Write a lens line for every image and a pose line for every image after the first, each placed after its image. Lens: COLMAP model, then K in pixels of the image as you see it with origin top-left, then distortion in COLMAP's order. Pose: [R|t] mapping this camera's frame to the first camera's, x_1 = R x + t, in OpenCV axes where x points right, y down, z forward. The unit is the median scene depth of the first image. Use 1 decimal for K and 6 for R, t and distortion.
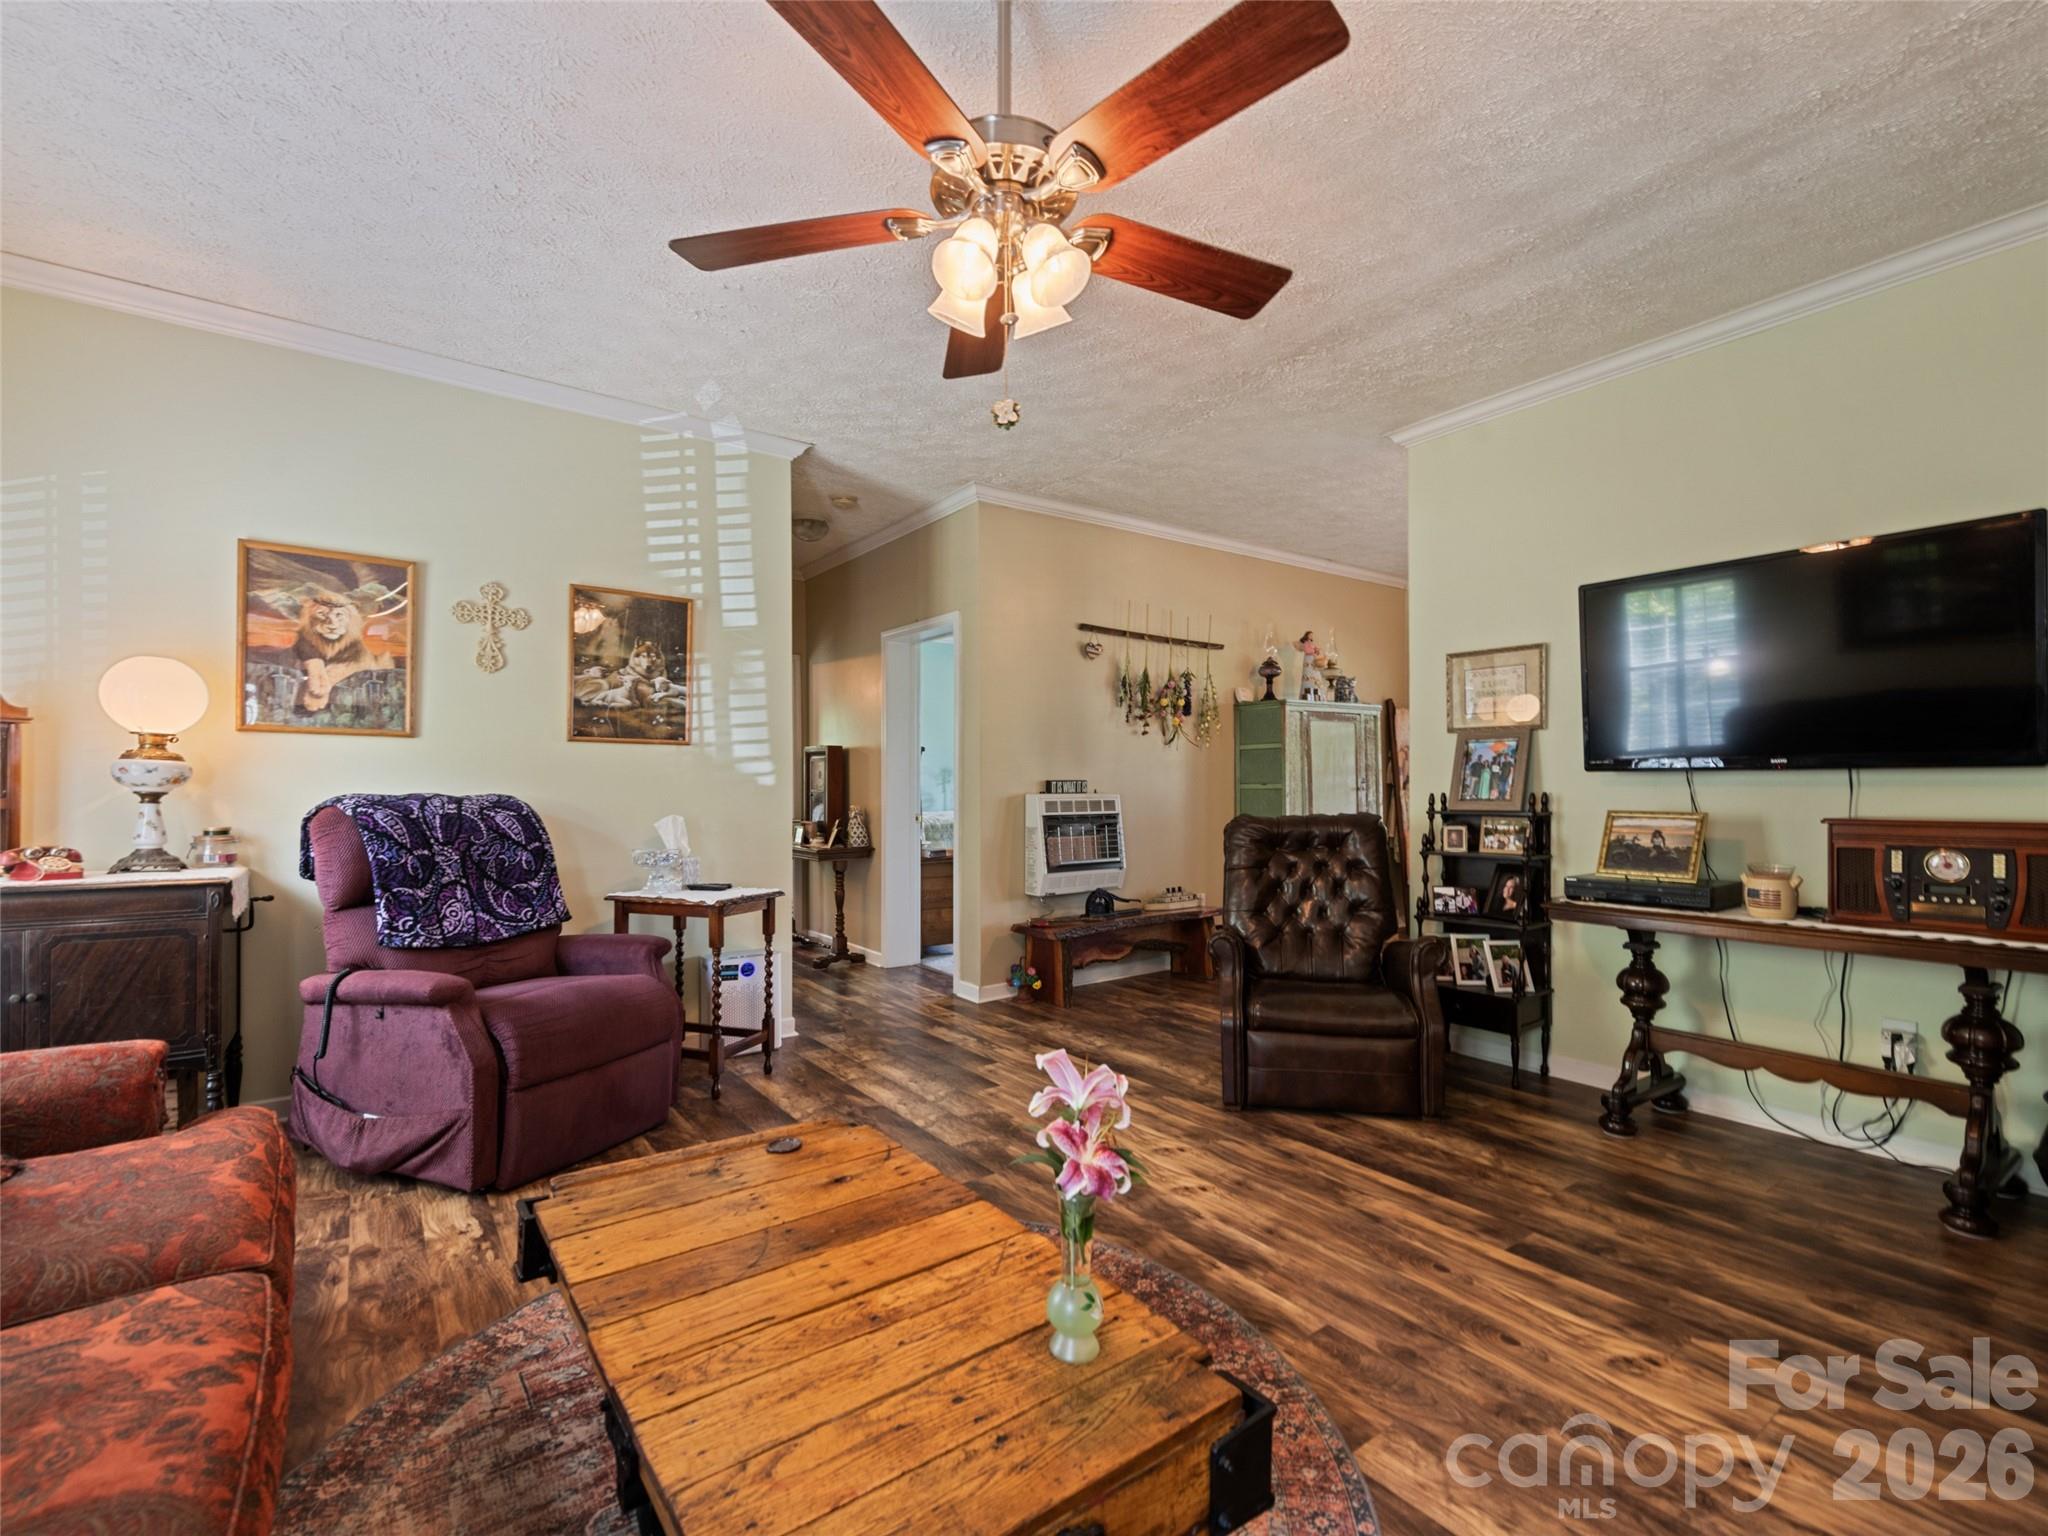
lens RADIAL K [[916.5, 0, 1022.1], [0, 916.5, 788.3], [0, 0, 1]] dist [0.020789, -0.007509]
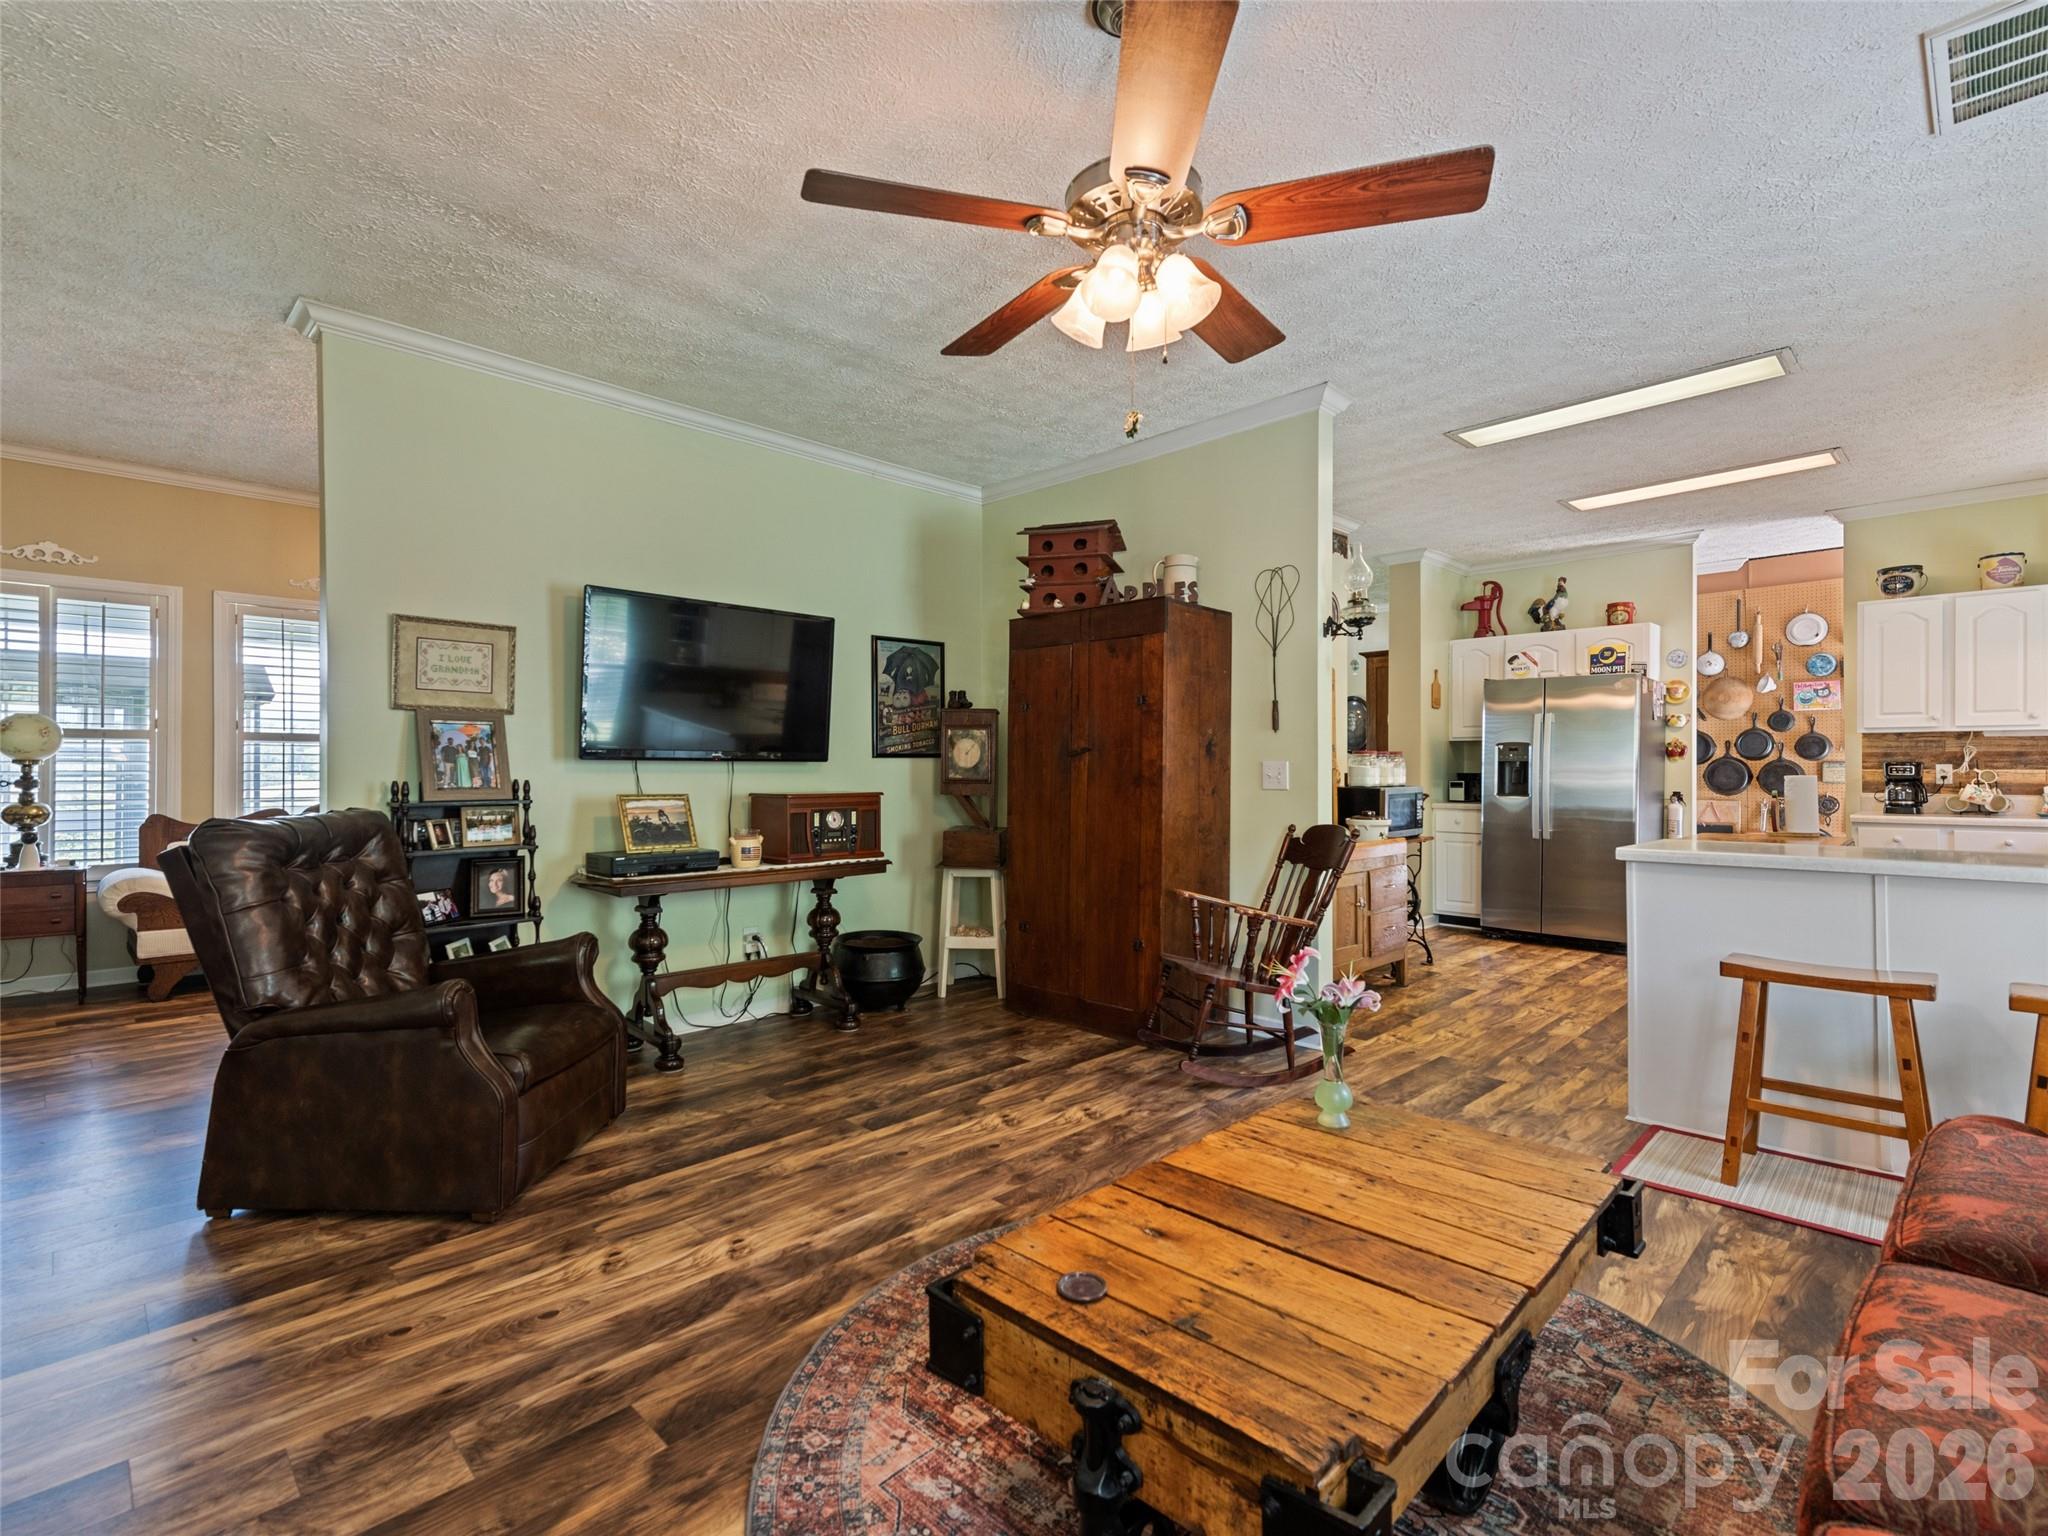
lens RADIAL K [[958.1, 0, 1021.6], [0, 958.1, 771.4], [0, 0, 1]] dist [0.016900, -0.005917]
pose [[-0.156292, 0.001522, 0.987710, -0.582651], [0.003138, 0.999995, -0.001044, -0.001588], [-0.987706, 0.002936, -0.156296, 0.695321]]
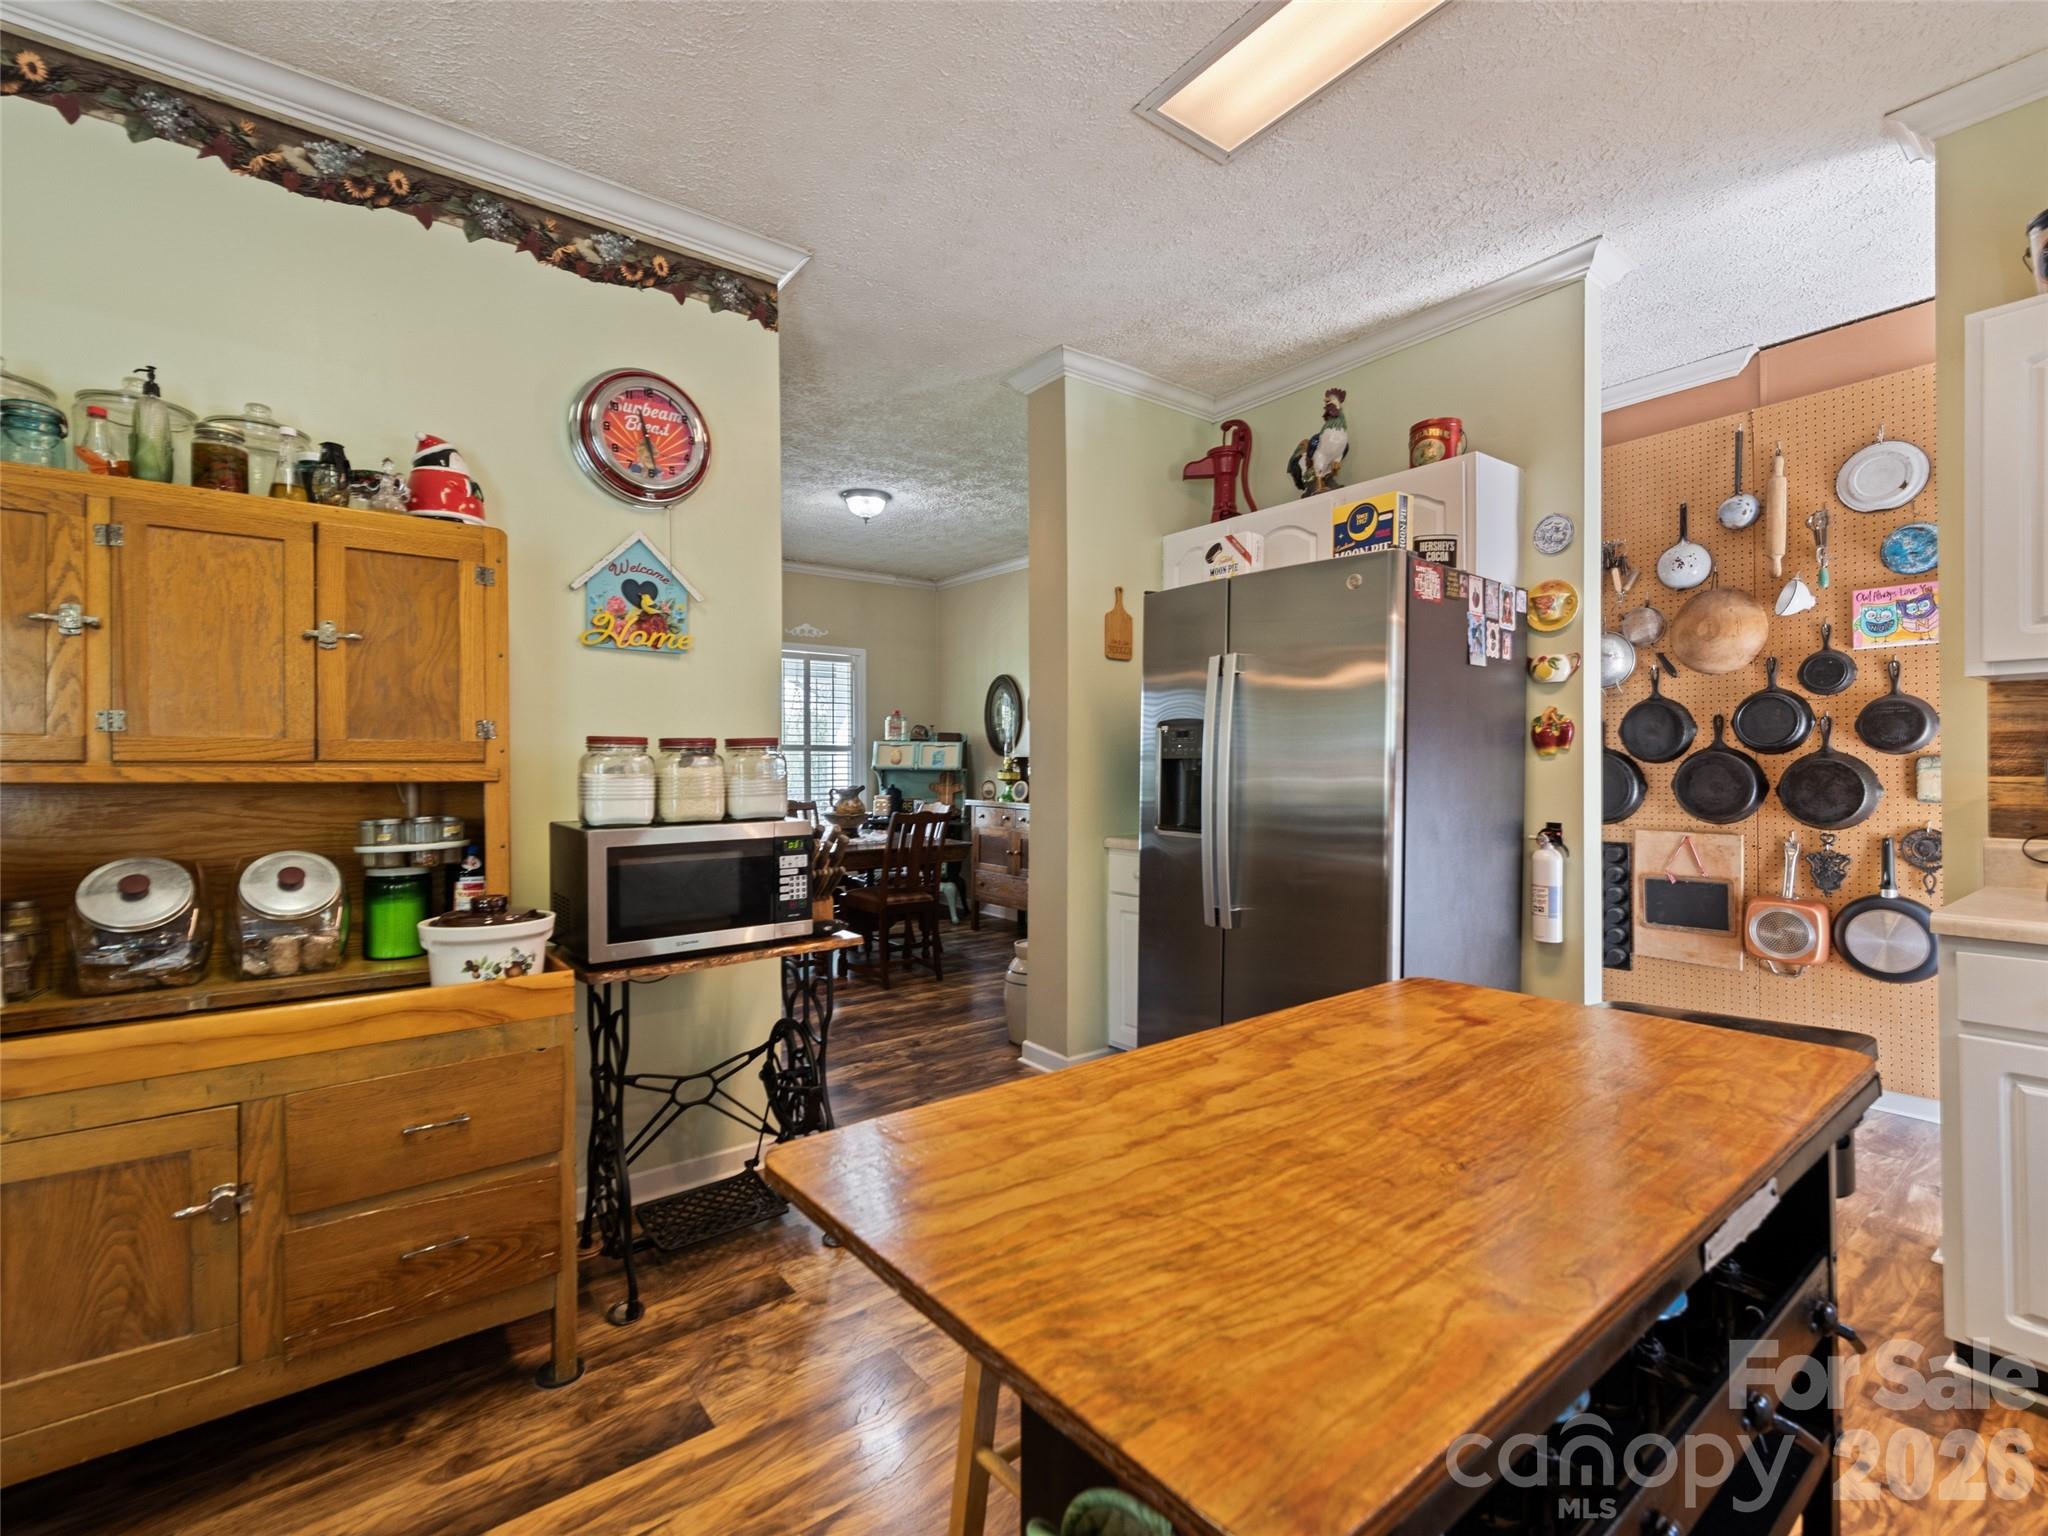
lens RADIAL K [[916.5, 0, 1022.6], [0, 916.5, 770.8], [0, 0, 1]] dist [0.020789, -0.007509]
pose [[-0.028849, -0.001249, 0.999583, 0.307983], [0.006388, 0.999979, 0.001434, -0.011571], [-0.999563, 0.006427, -0.028840, -0.421319]]
